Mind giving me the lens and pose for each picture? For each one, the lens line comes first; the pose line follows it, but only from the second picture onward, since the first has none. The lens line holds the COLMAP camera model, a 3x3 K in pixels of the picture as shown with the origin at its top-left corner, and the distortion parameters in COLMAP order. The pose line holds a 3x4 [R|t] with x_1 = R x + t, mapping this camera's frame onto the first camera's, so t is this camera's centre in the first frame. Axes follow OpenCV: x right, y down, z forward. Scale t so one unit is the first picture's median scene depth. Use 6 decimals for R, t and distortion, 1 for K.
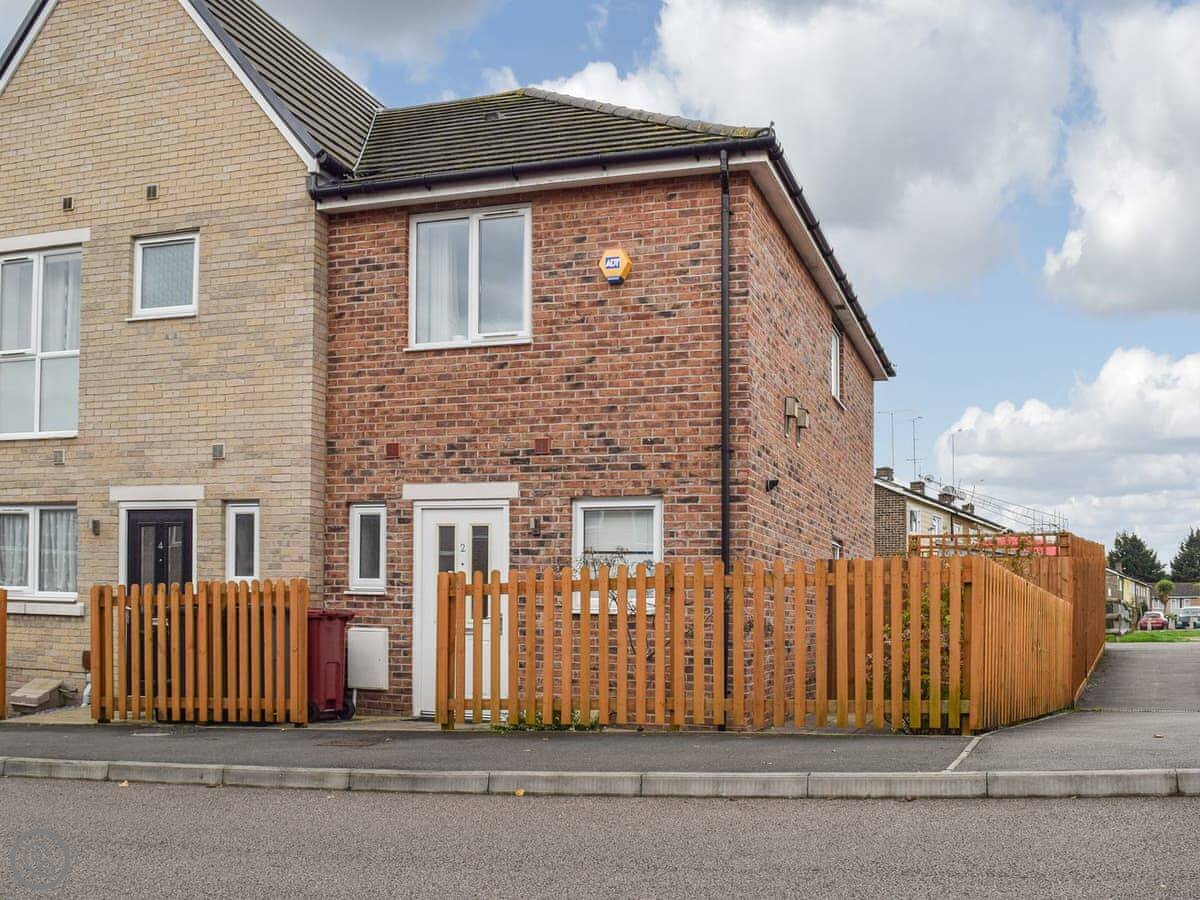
lens RADIAL K [[1110.7, 0, 600.0], [0, 1110.7, 450.0], [0, 0, 1]] dist [-0.088384, -0.006421]
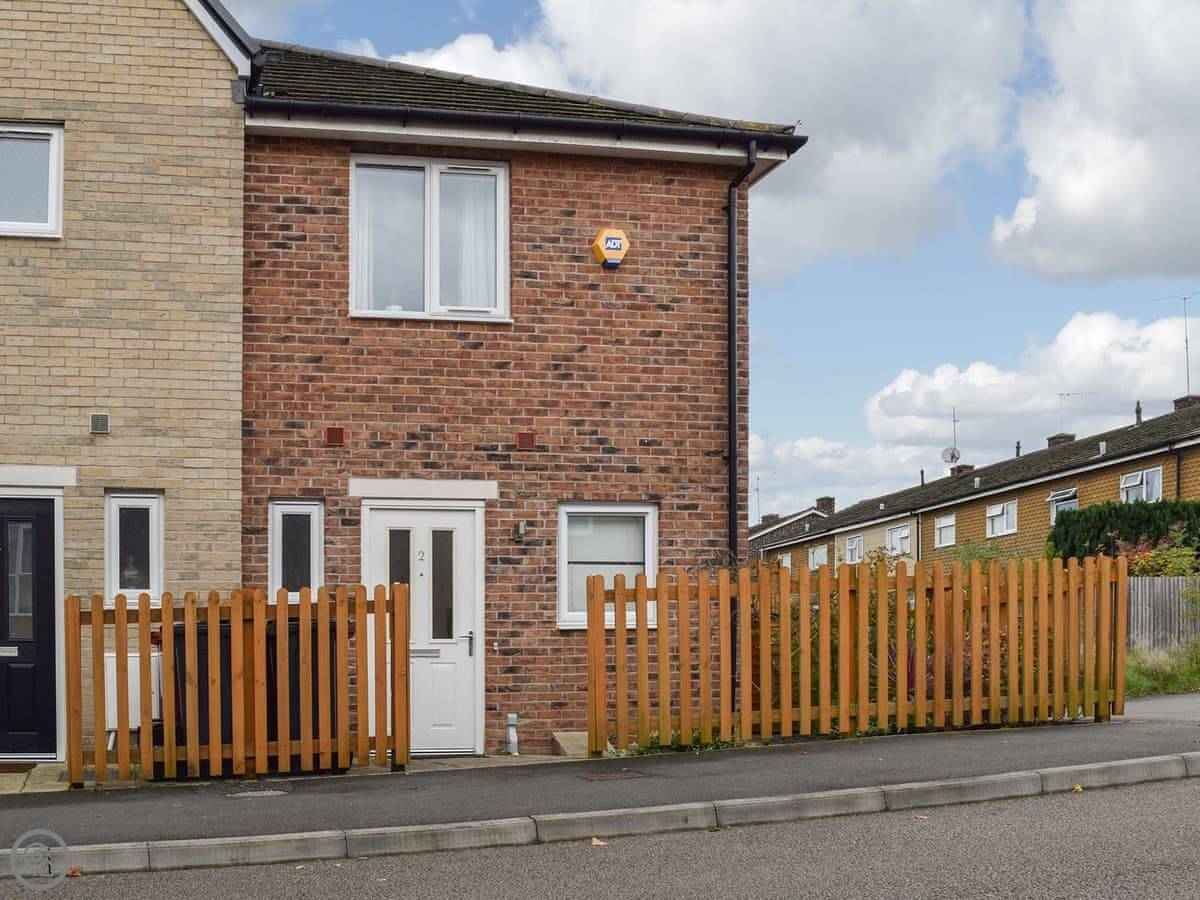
lens RADIAL K [[1140.0, 0, 600.0], [0, 1140.0, 522.6], [0, 0, 1]] dist [-0.056960, -0.020894]
pose [[0.889757, 0.029759, 0.455464, -0.399197], [-0.044206, 0.998800, 0.021098, 0.038327], [-0.454290, -0.038907, 0.890004, 0.161863]]
